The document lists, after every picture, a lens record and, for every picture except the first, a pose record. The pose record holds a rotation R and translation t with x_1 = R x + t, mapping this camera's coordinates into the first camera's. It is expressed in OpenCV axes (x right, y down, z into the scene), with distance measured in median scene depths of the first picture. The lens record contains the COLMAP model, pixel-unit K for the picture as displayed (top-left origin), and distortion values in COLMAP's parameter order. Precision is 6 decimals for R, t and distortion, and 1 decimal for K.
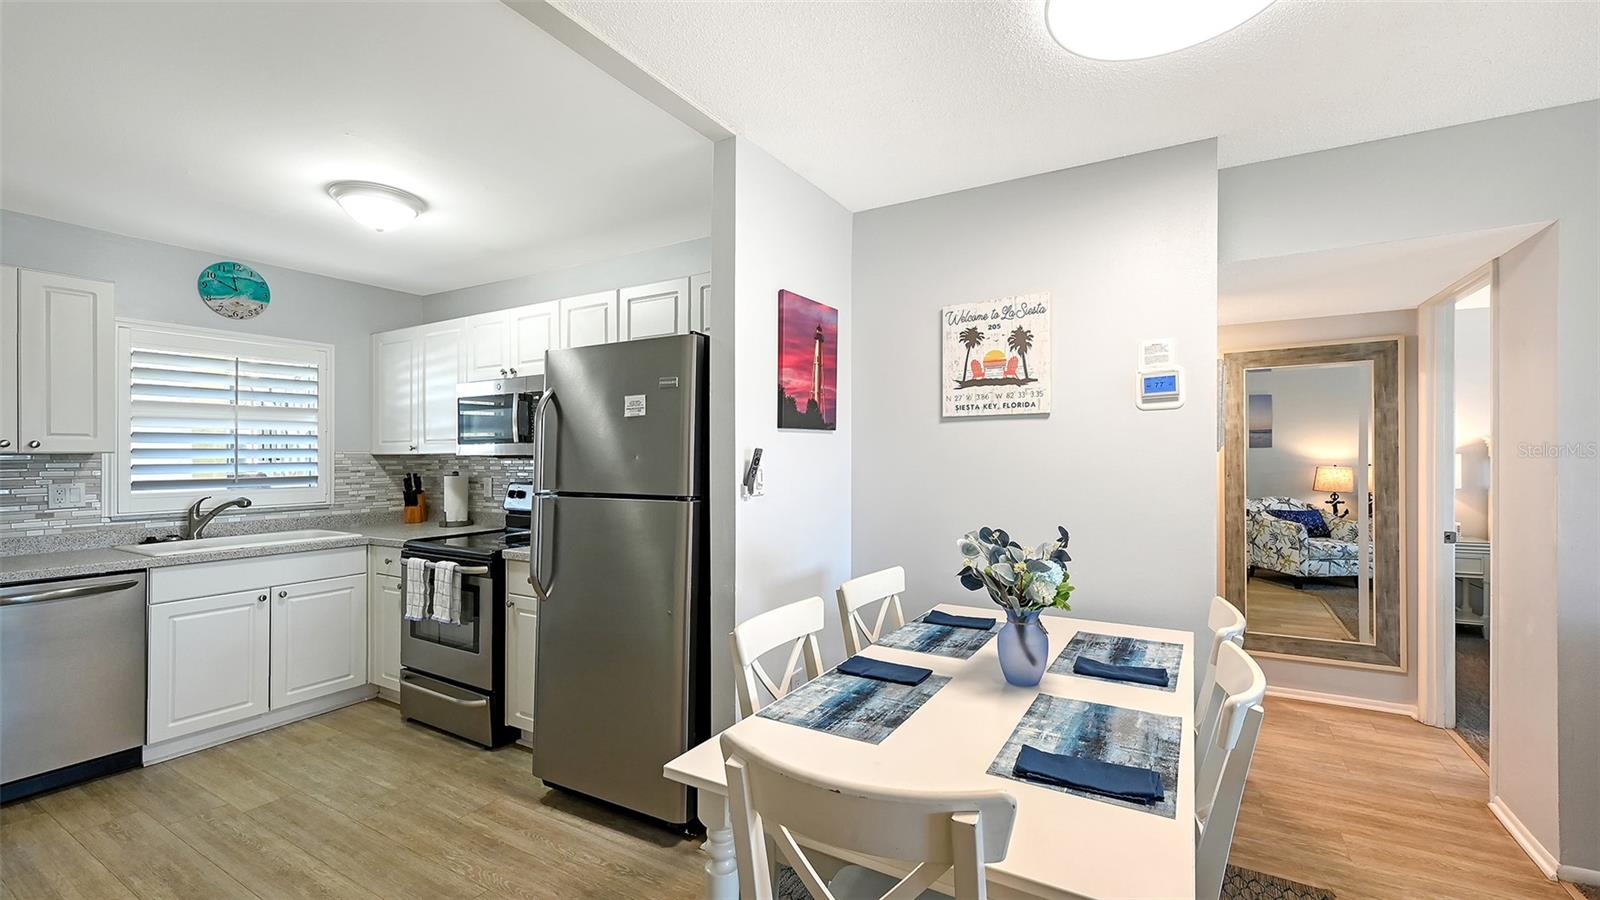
lens RADIAL K [[658.5, 0, 800.0], [0, 658.5, 450.0], [0, 0, 1]] dist [-0.000274, 0.000036]
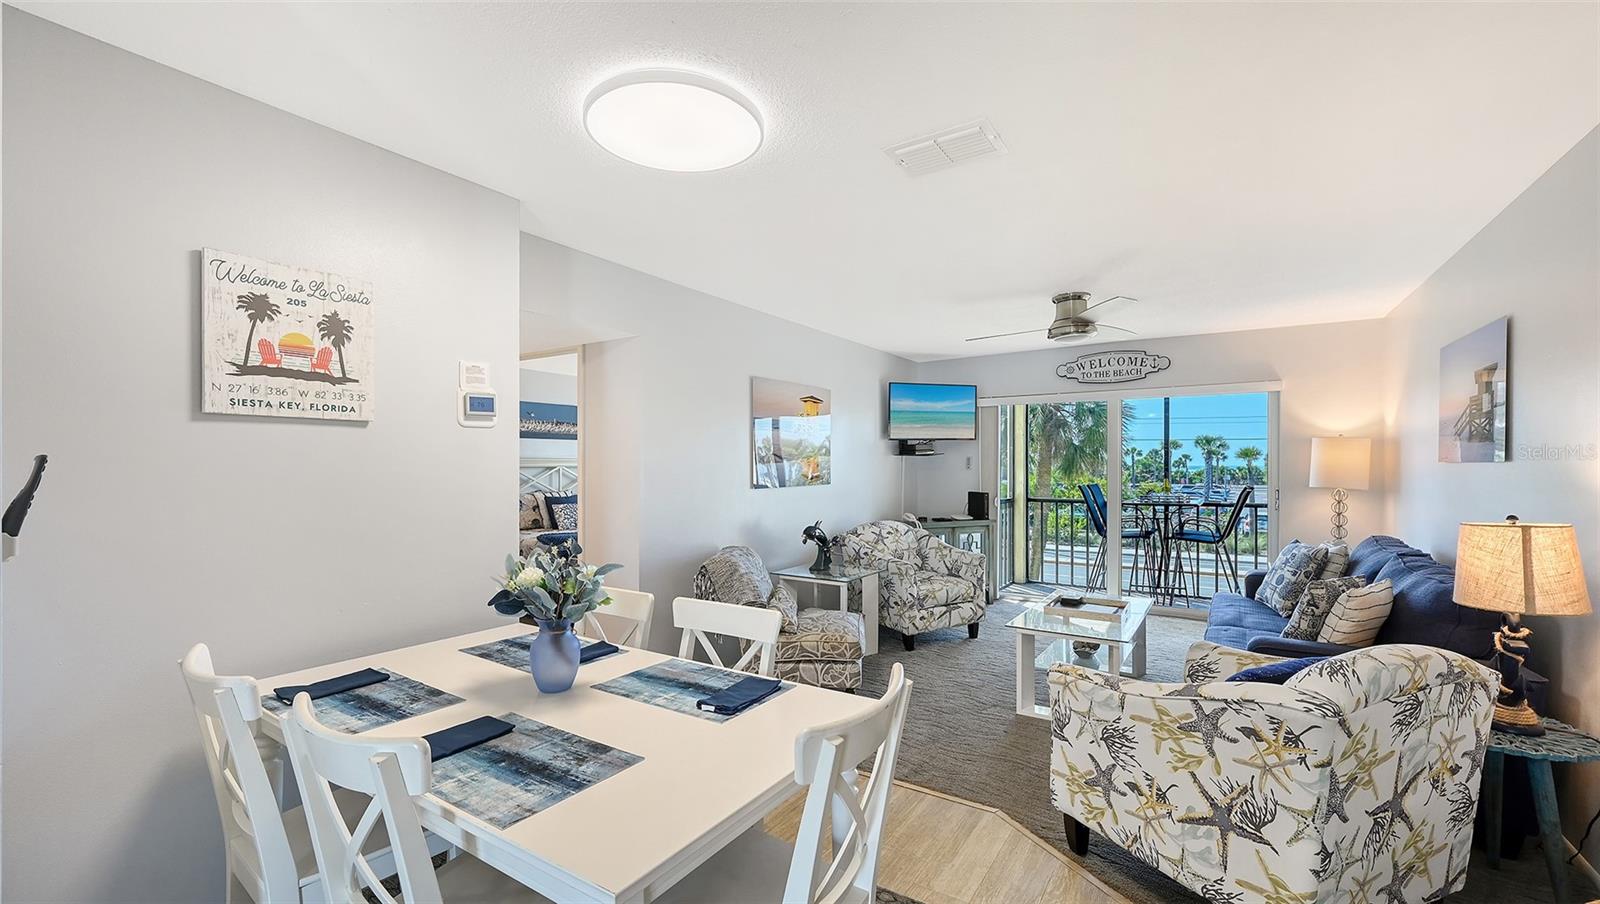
lens RADIAL K [[644.8, 0, 818.3], [0, 644.8, 473.6], [0, 0, 1]] dist [0.001029, 0.000073]
pose [[0.031898, -0.004423, 0.999481, -0.442952], [-0.008214, 0.999955, 0.004687, 0.003758], [-0.999457, -0.008360, 0.031860, 0.371566]]
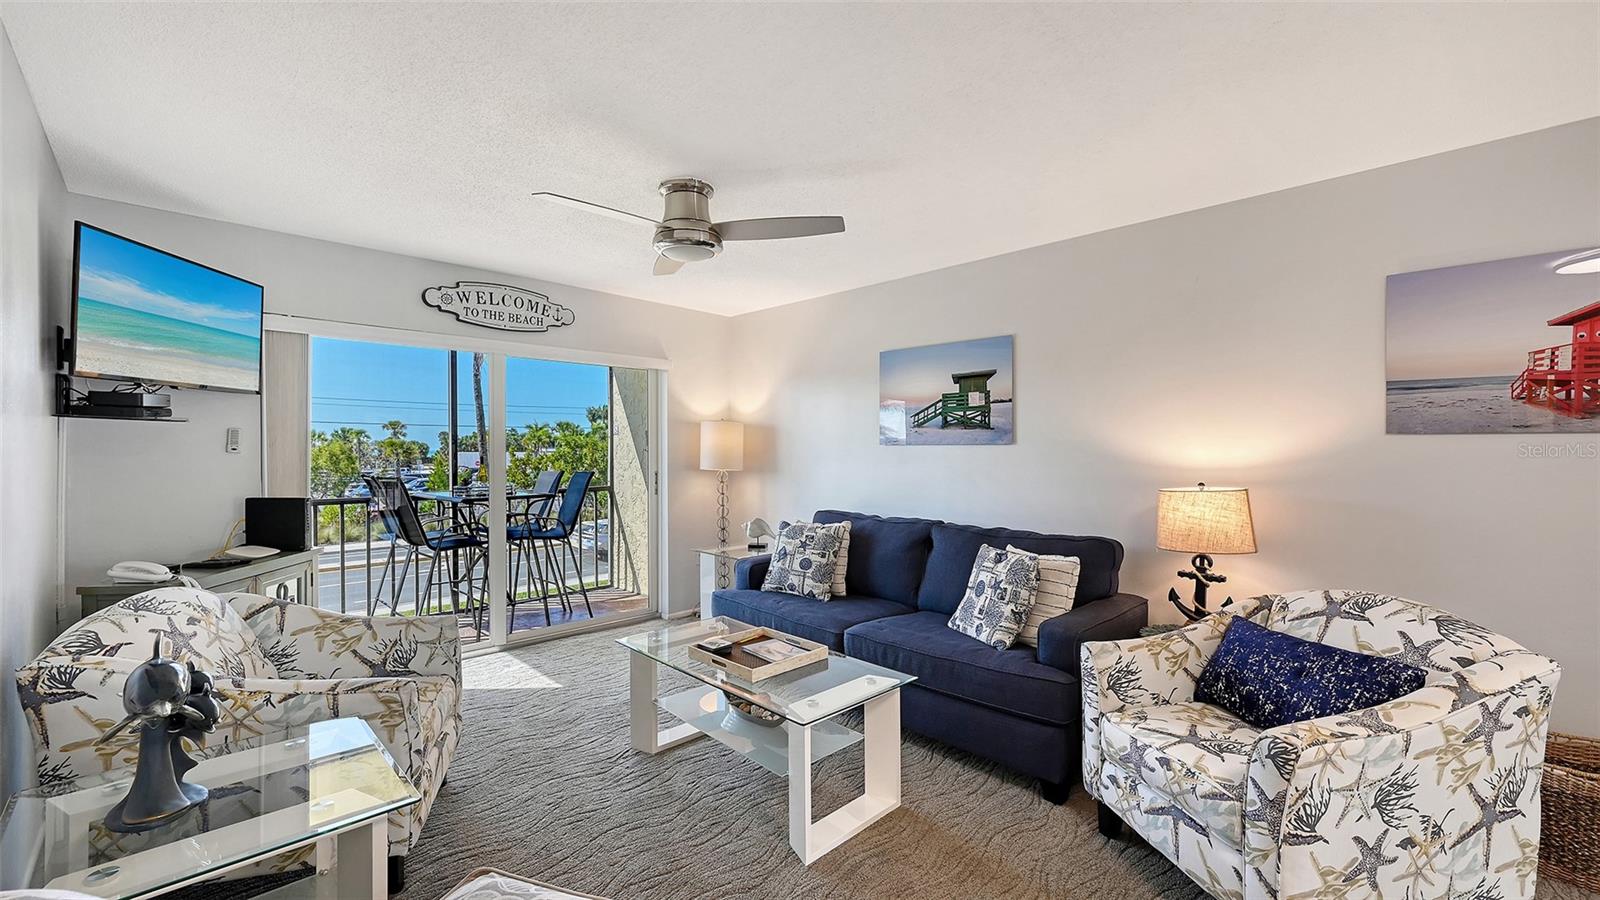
lens RADIAL K [[643.6, 0, 778.1], [0, 643.6, 455.2], [0, 0, 1]] dist [-0.000582, -0.000075]
pose [[-0.963460, 0.003999, 0.267821, 0.732937], [0.003024, 0.999987, -0.004050, 0.006166], [-0.267834, -0.003092, -0.963460, 0.770525]]
